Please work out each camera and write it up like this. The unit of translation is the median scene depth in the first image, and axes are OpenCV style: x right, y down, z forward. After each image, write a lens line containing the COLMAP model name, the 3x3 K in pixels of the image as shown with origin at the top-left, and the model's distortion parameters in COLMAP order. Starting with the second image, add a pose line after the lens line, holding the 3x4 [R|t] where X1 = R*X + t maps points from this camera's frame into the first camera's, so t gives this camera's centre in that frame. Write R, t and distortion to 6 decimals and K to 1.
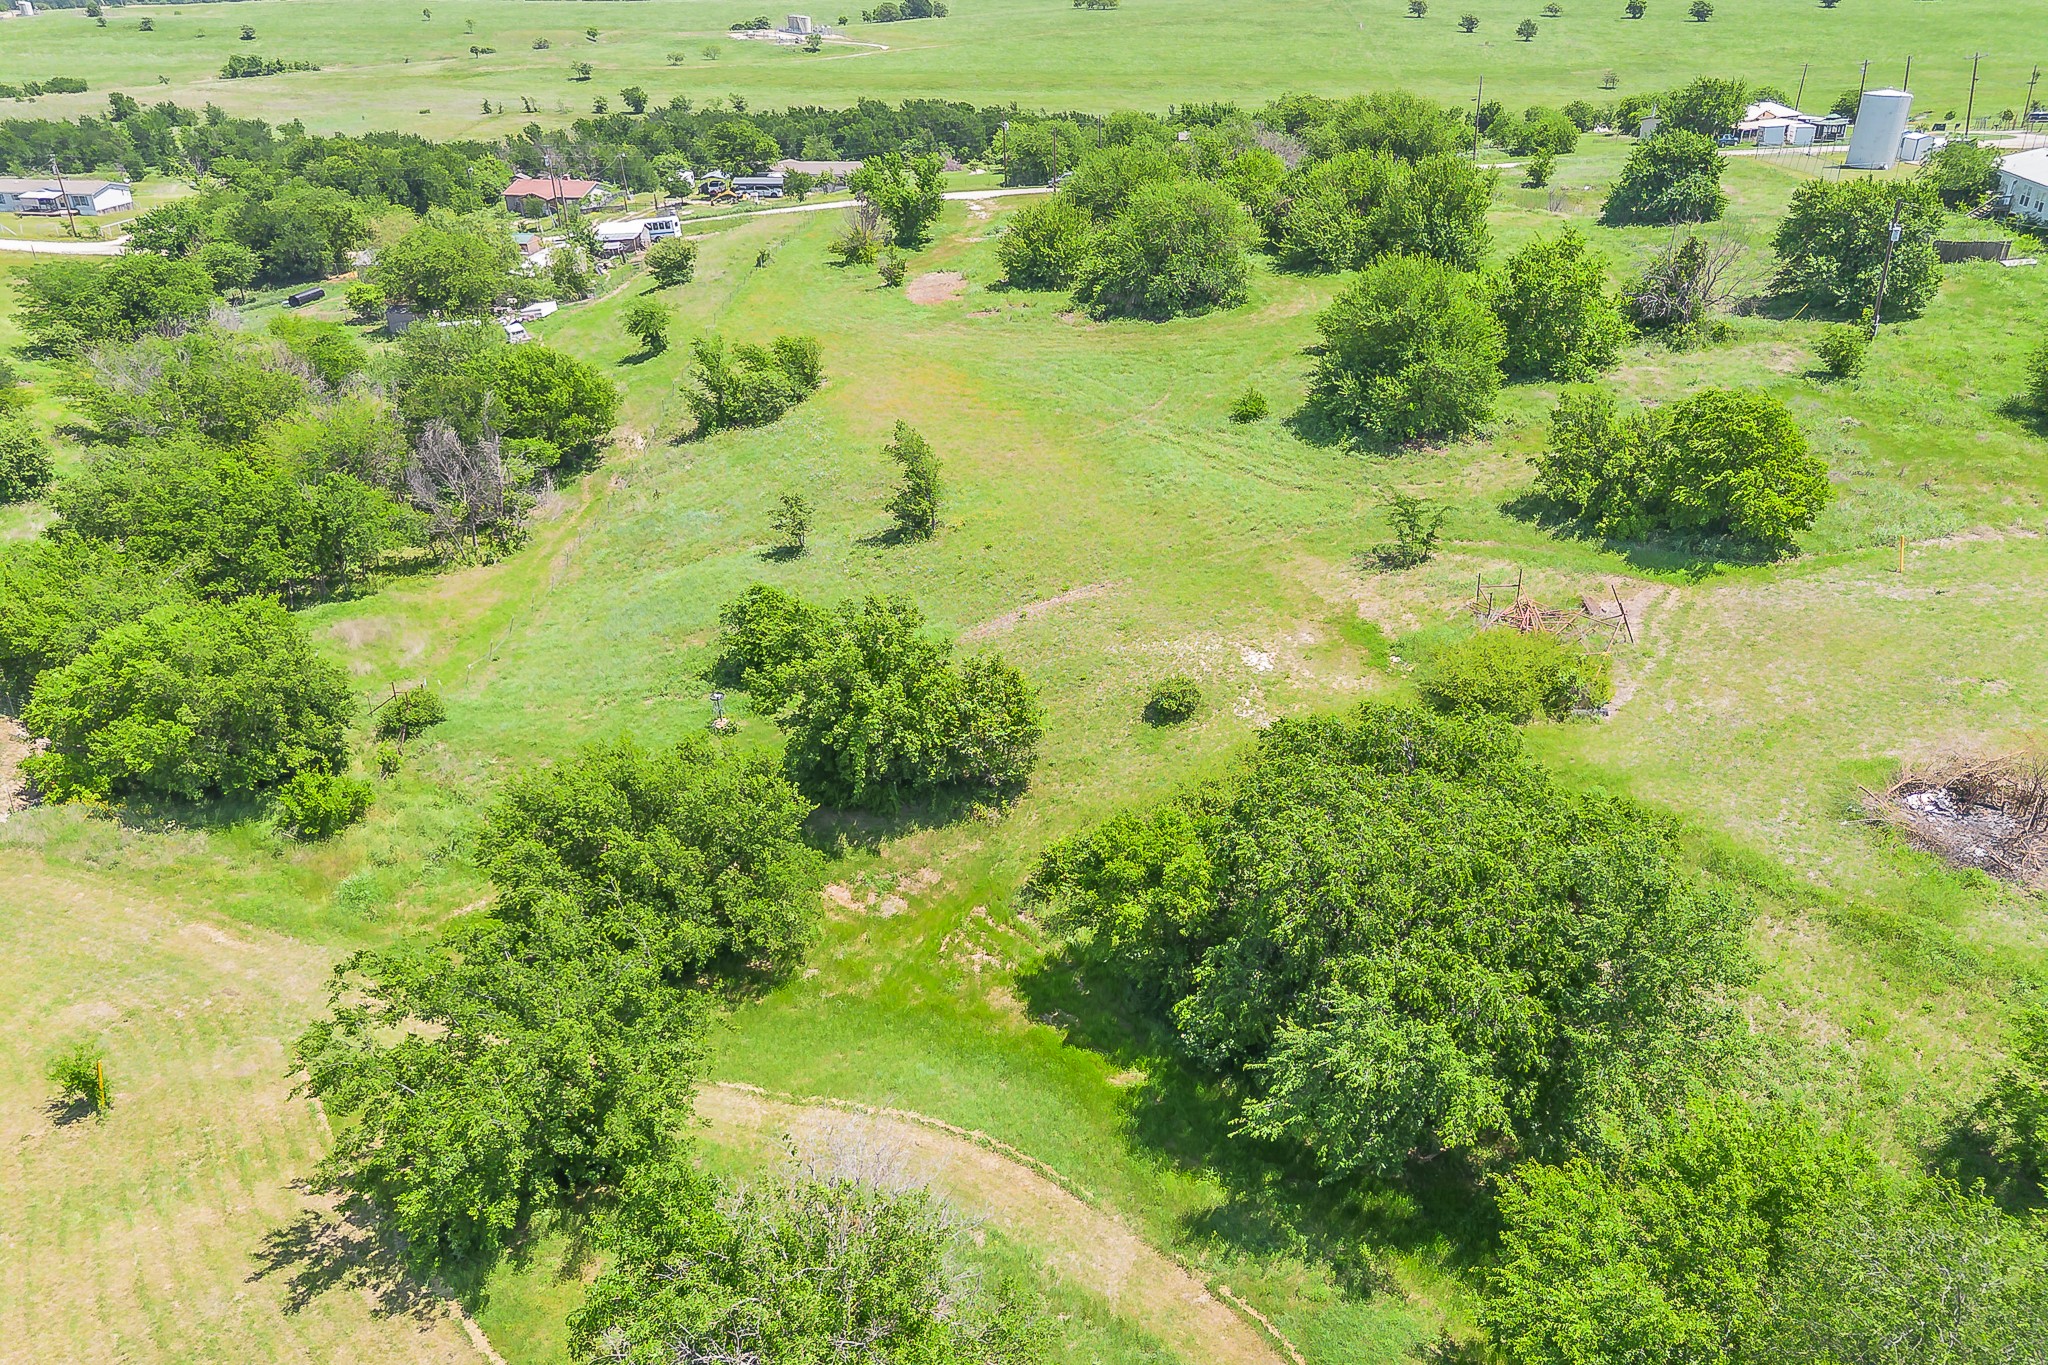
lens RADIAL K [[1460.4, 0, 1030.0], [0, 1460.4, 684.1], [0, 0, 1]] dist [0.058437, -0.050015]
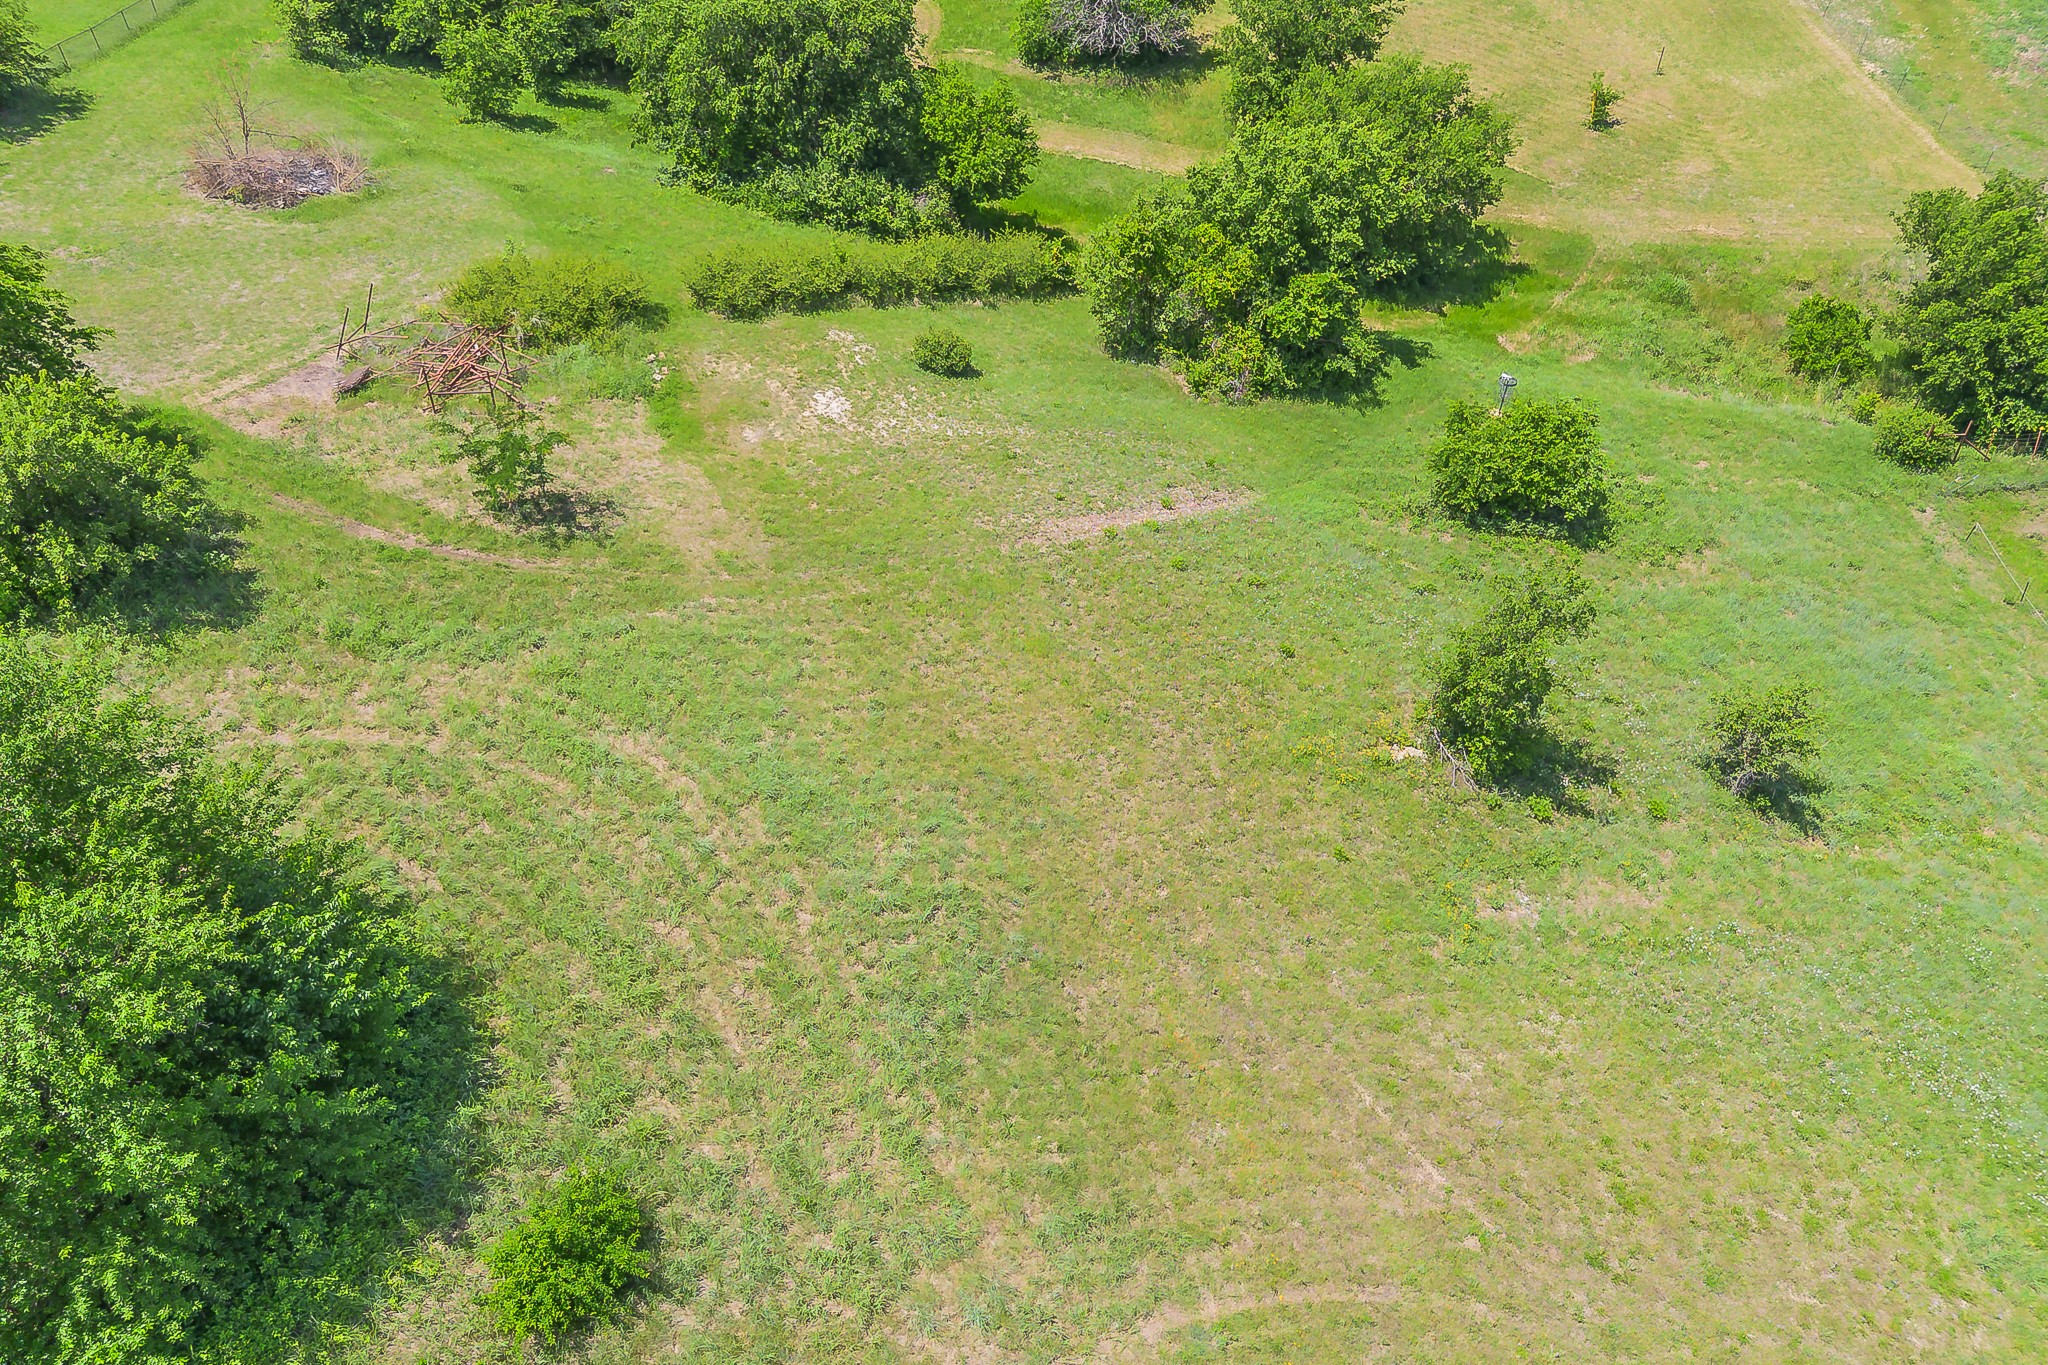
lens RADIAL K [[1460.4, 0, 1026.2], [0, 1460.4, 690.2], [0, 0, 1]] dist [0.058437, -0.050015]
pose [[-0.995691, 0.065308, -0.065835, 0.081839], [-0.036075, 0.381234, 0.923774, -0.470100], [0.085428, 0.922169, -0.377235, 1.015903]]
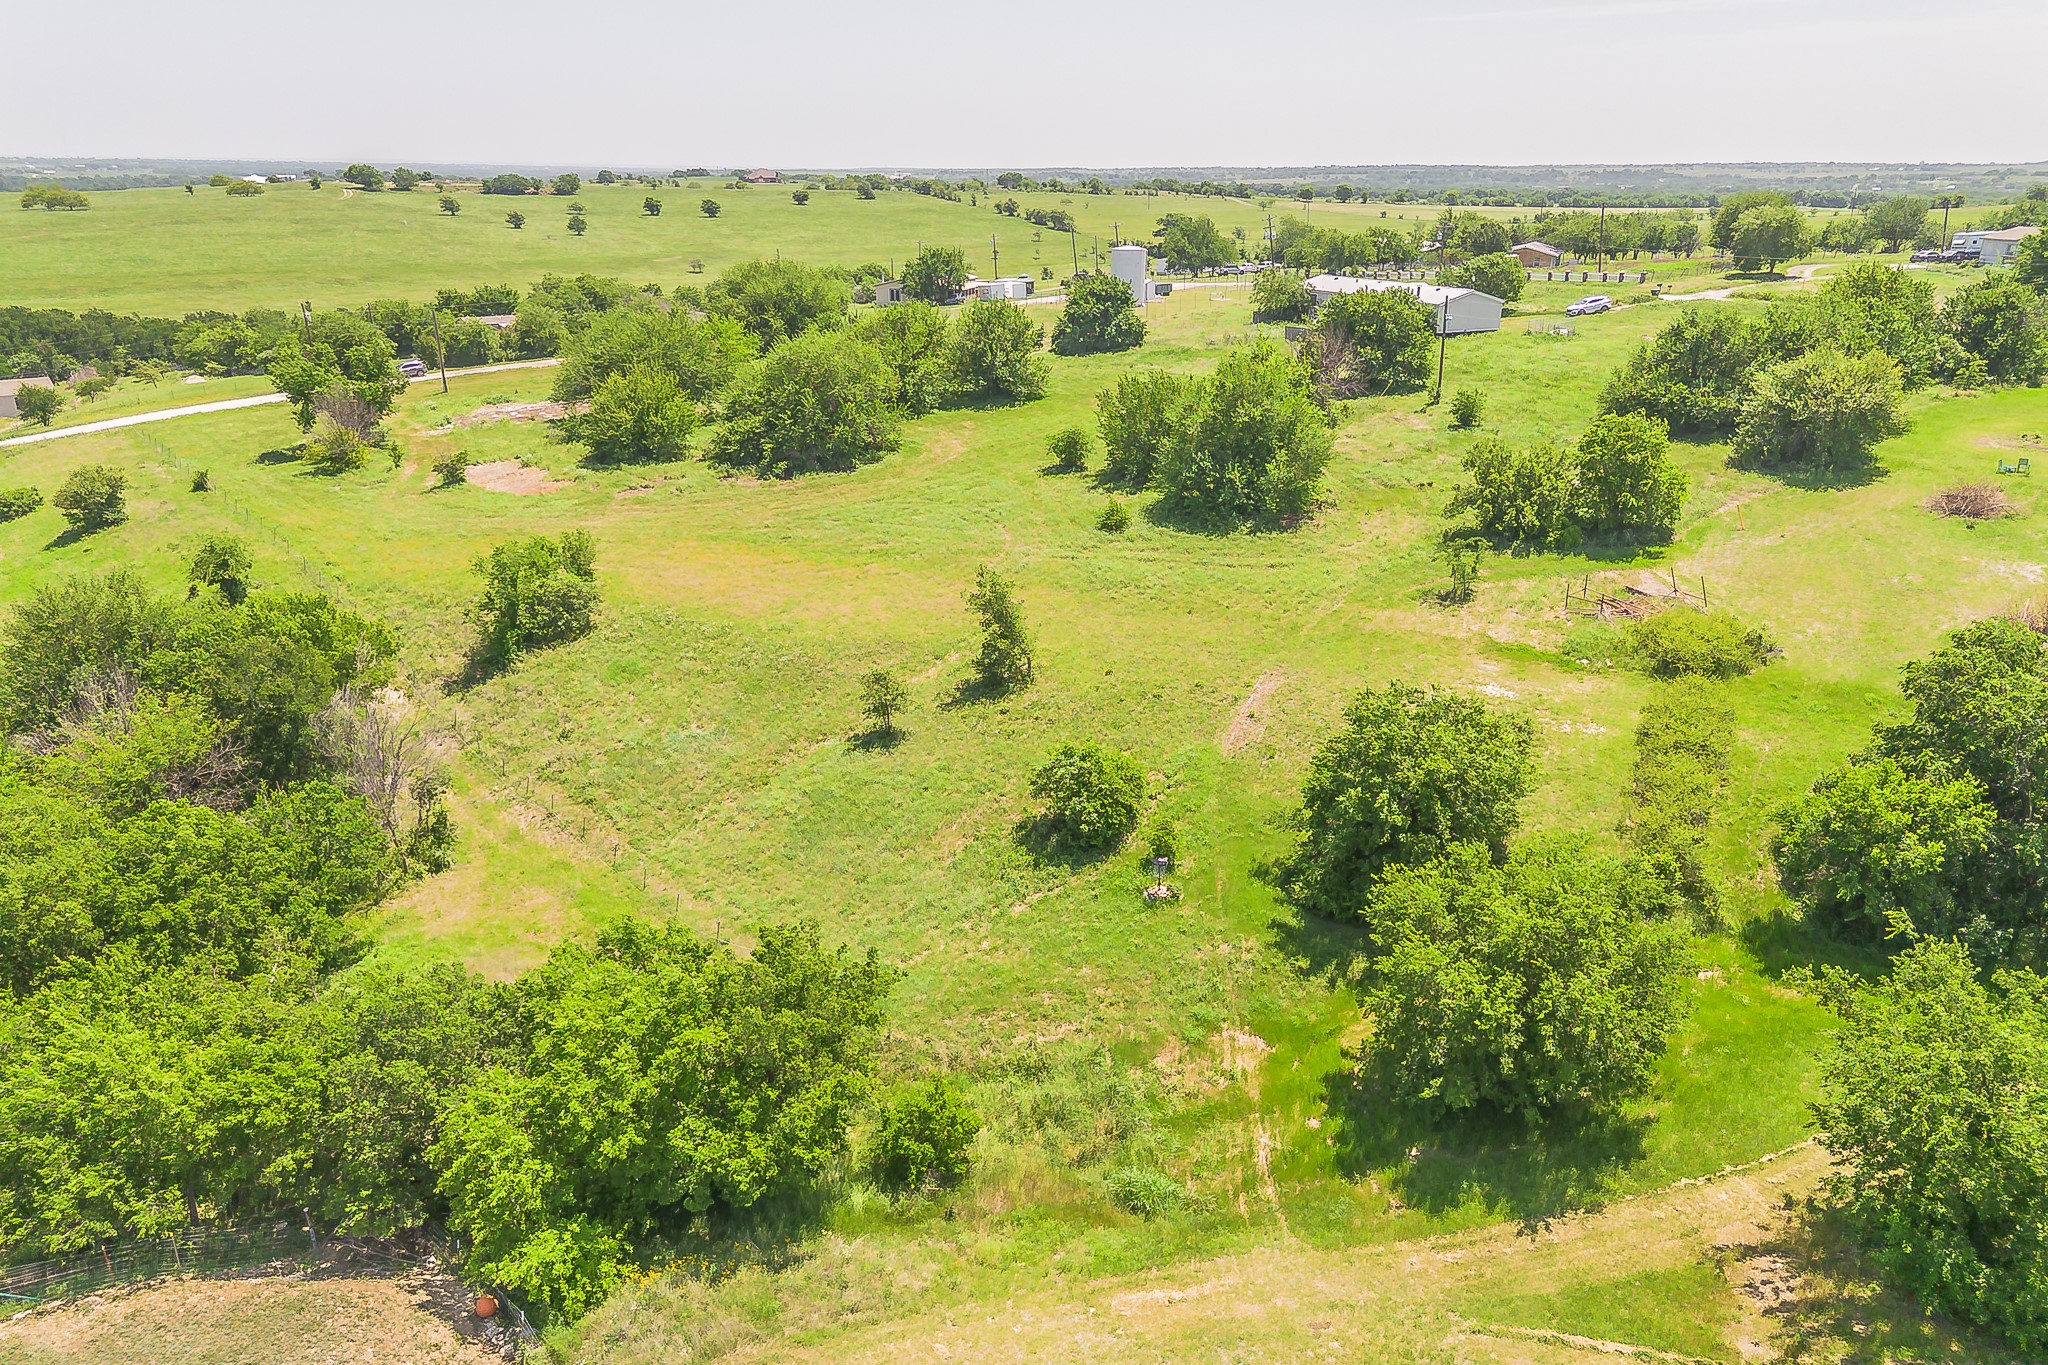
lens RADIAL K [[1460.4, 0, 1026.2], [0, 1460.4, 675.3], [0, 0, 1]] dist [0.058437, -0.050015]
pose [[0.769118, -0.209710, 0.603721, -0.553728], [0.284709, 0.958148, -0.029884, -0.067331], [-0.572187, 0.194870, 0.796635, 0.226594]]
